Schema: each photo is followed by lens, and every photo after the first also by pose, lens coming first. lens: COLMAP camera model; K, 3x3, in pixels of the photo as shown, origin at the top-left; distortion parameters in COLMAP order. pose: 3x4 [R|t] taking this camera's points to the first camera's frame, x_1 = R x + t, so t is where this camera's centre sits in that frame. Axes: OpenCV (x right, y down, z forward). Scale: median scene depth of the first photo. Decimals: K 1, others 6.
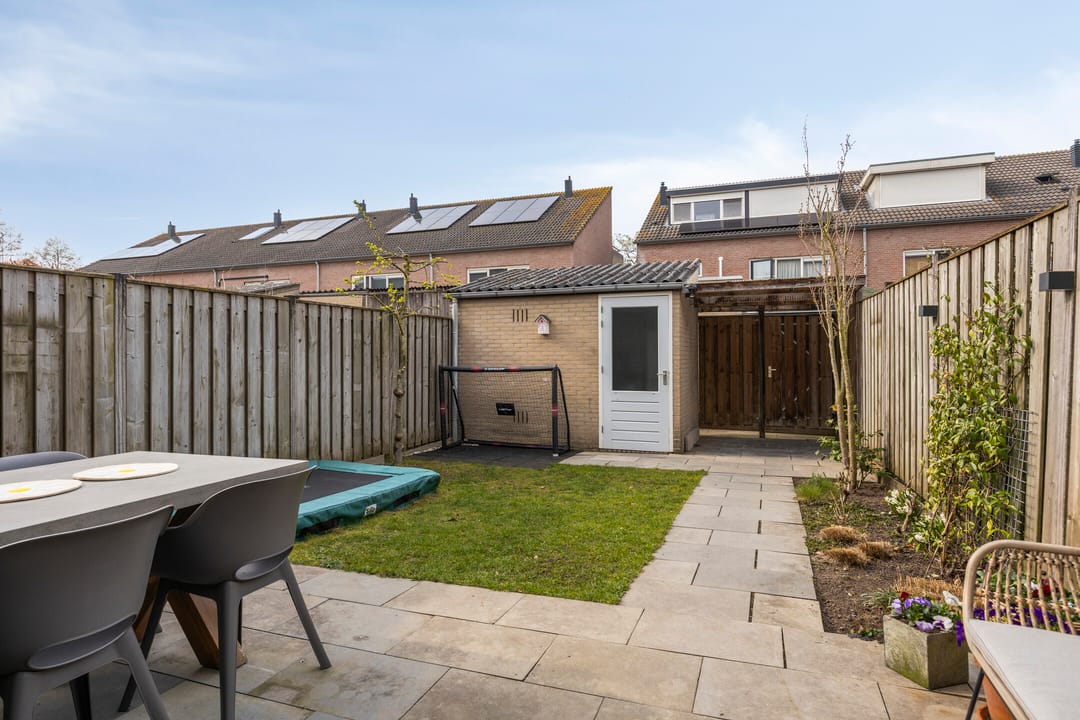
lens RADIAL K [[609.0, 0, 540.0], [0, 609.0, 360.0], [0, 0, 1]] dist [0.015844, -0.000181]
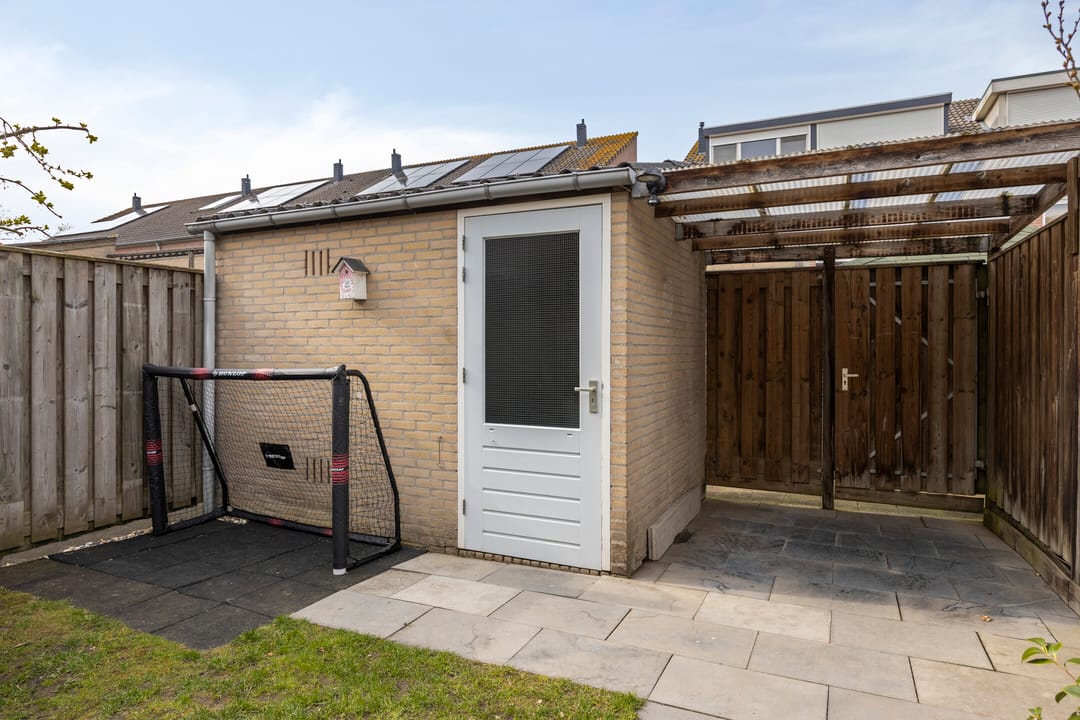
lens RADIAL K [[649.7, 0, 535.0], [0, 649.7, 362.3], [0, 0, 1]] dist [0.000050, 0.000513]
pose [[0.996627, 0.005814, -0.081858, 0.166477], [-0.004576, 0.999872, 0.015307, -0.001816], [0.081937, -0.014881, 0.996526, 0.448055]]
